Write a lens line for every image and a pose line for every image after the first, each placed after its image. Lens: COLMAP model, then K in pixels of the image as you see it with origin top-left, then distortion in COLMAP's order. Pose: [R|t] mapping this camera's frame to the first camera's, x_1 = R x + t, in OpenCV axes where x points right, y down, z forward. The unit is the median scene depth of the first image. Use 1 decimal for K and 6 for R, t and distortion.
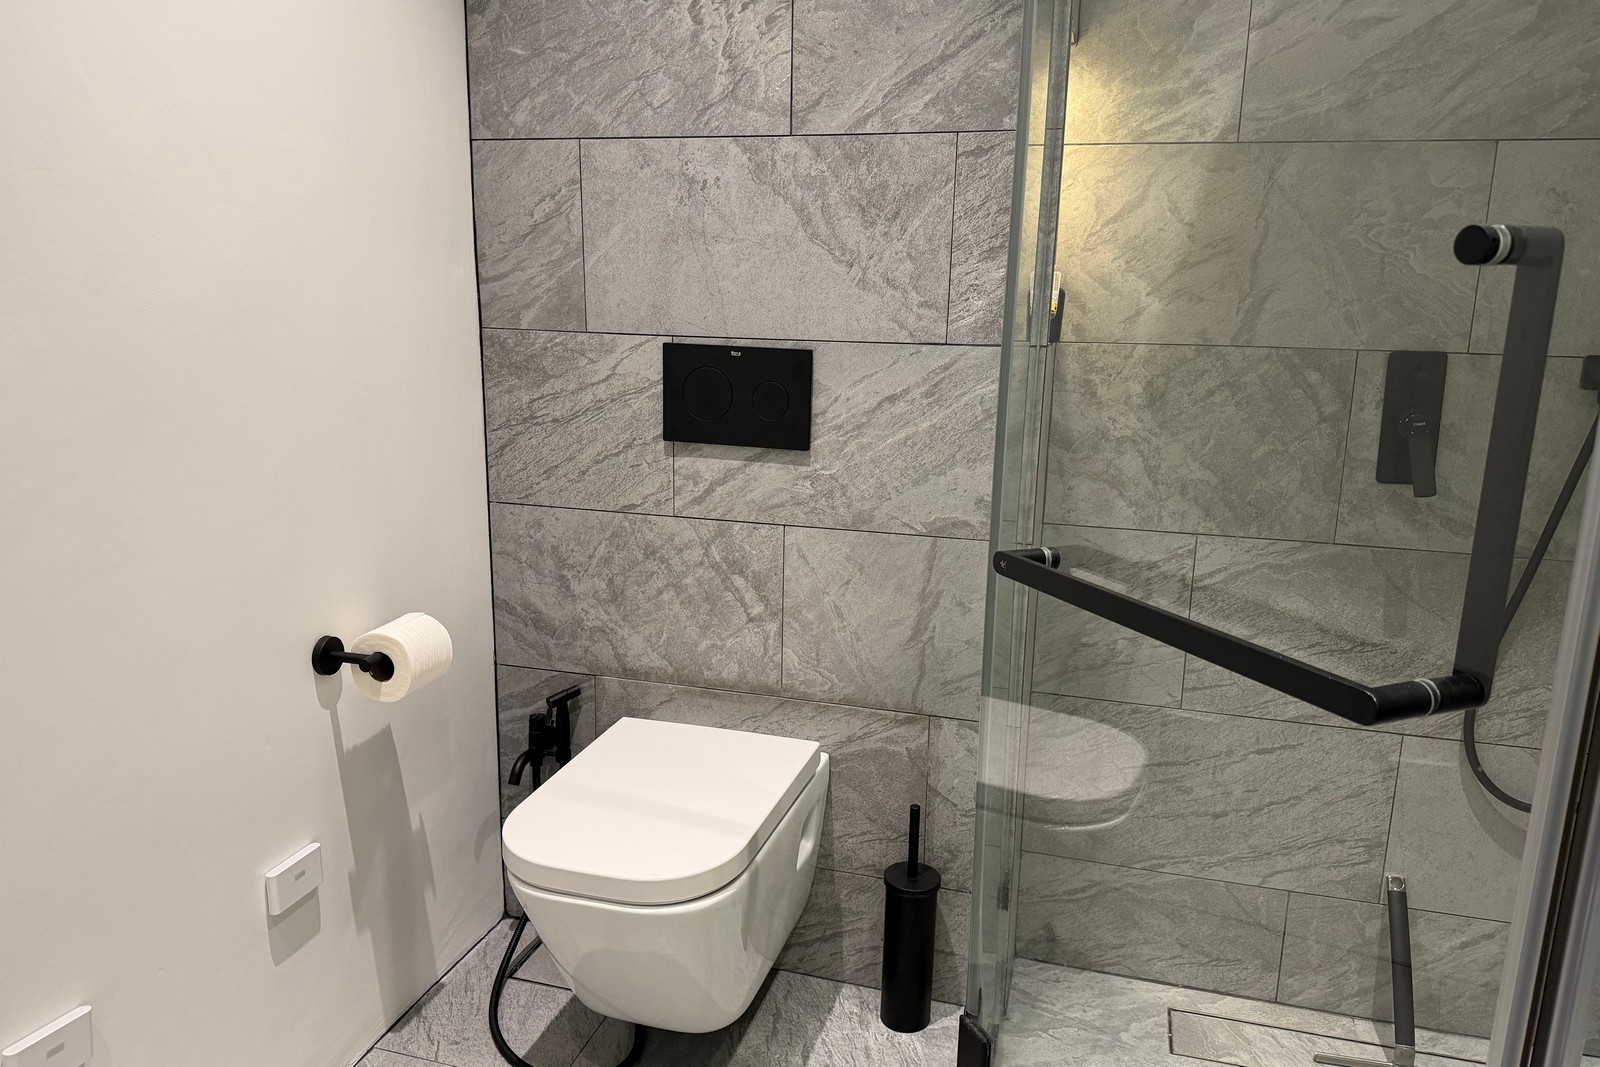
lens RADIAL K [[1135.3, 0, 774.2], [0, 1135.3, 552.8], [0, 0, 1]] dist [0.043667, -0.059792]
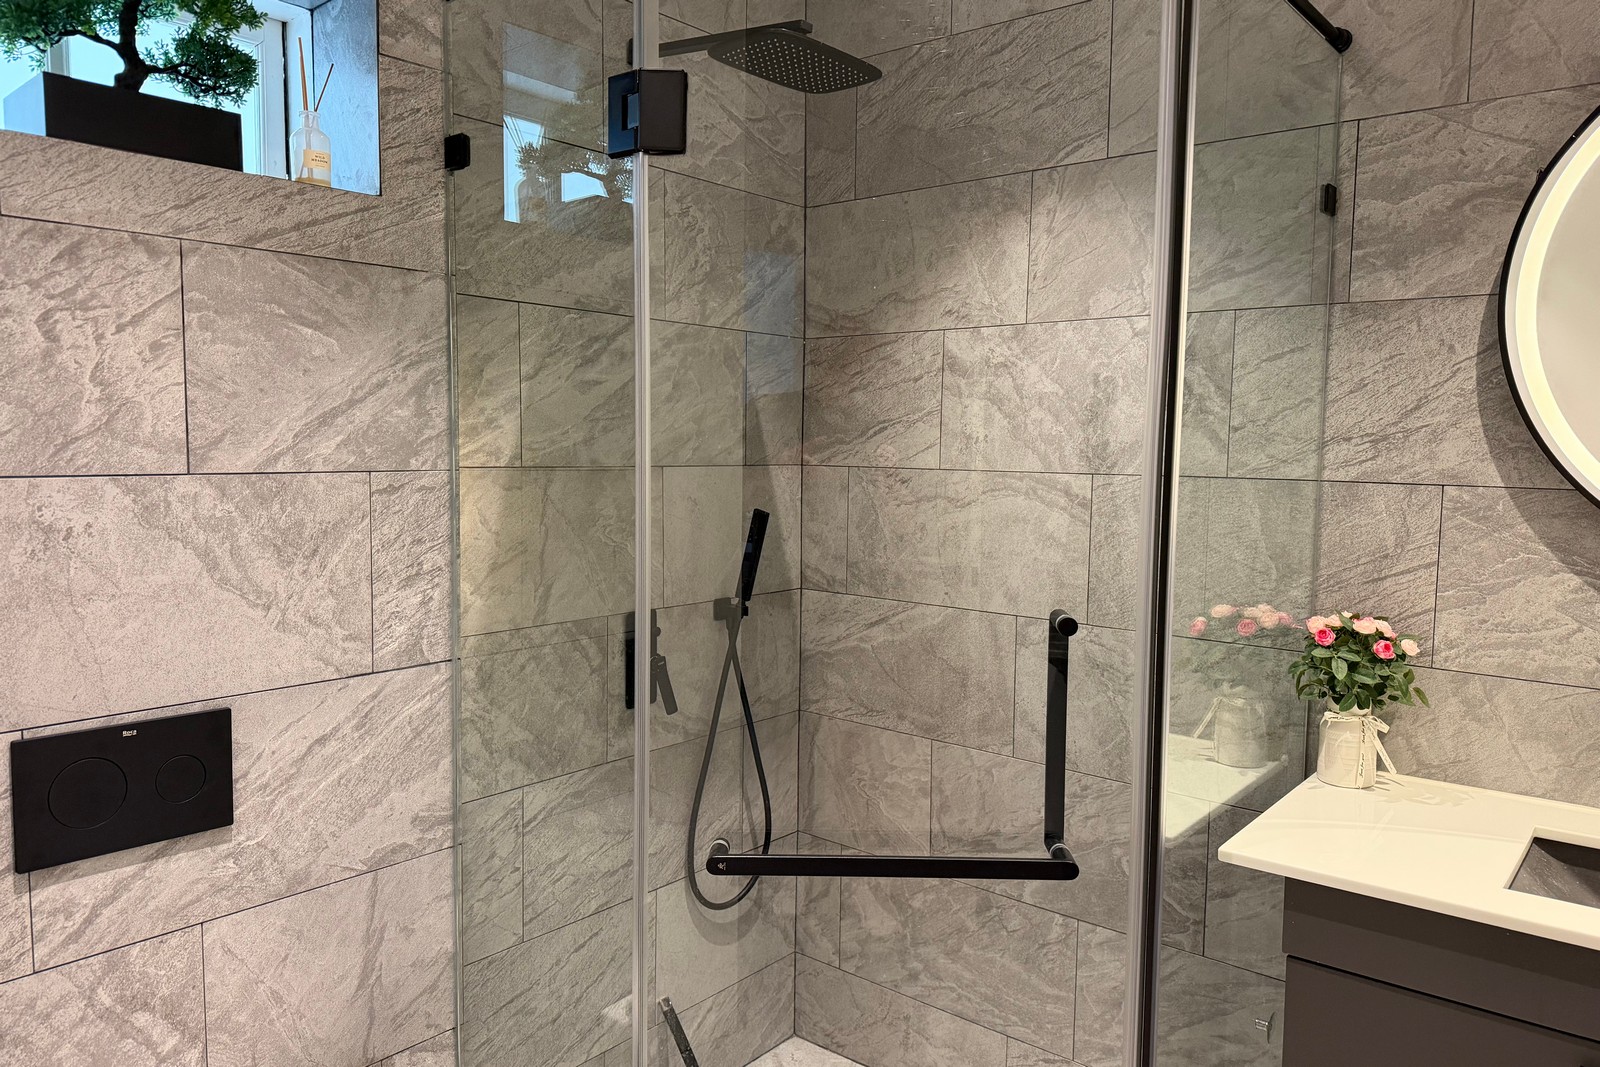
lens RADIAL K [[1135.3, 0, 792.5], [0, 1135.3, 529.7], [0, 0, 1]] dist [0.043667, -0.059792]
pose [[0.405588, -0.085411, 0.910057, -0.586288], [0.216244, 0.976328, -0.004744, -0.220780], [-0.888108, 0.198718, 0.414457, 0.244307]]
